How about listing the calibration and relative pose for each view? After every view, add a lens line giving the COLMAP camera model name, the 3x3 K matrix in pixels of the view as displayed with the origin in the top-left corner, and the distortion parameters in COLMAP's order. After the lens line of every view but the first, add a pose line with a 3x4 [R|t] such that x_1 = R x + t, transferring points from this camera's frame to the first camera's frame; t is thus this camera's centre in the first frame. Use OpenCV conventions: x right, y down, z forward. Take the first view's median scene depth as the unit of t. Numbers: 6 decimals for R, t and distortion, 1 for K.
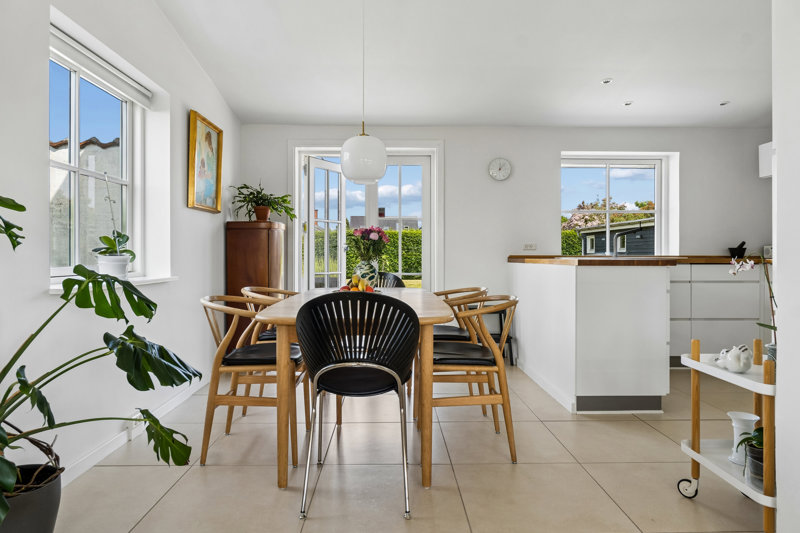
lens RADIAL K [[507.0, 0, 399.4], [0, 507.0, 257.5], [0, 0, 1]] dist [0.004382, 0.000801]
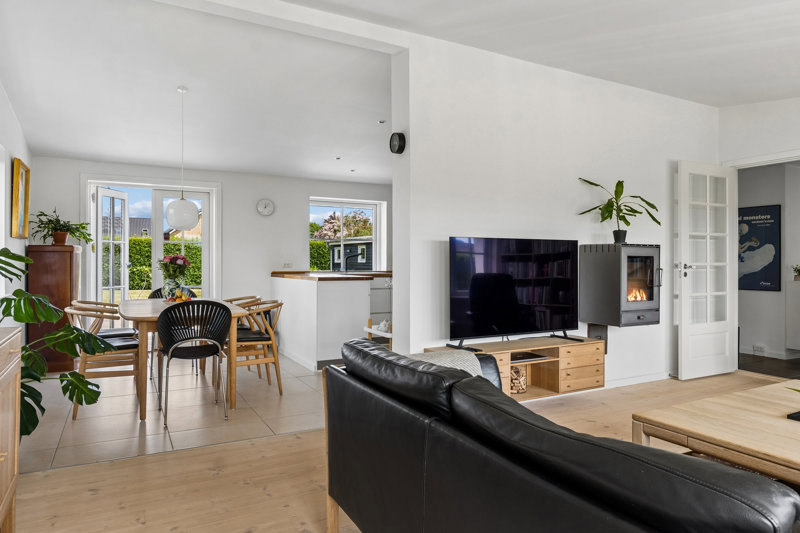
lens RADIAL K [[520.9, 0, 400.0], [0, 520.9, 266.5], [0, 0, 1]] dist [0.007840, 0.000825]
pose [[0.890117, -0.002571, 0.455725, -0.122905], [0.000071, 0.999985, 0.005504, -0.027323], [-0.455732, -0.004867, 0.890104, -0.424995]]
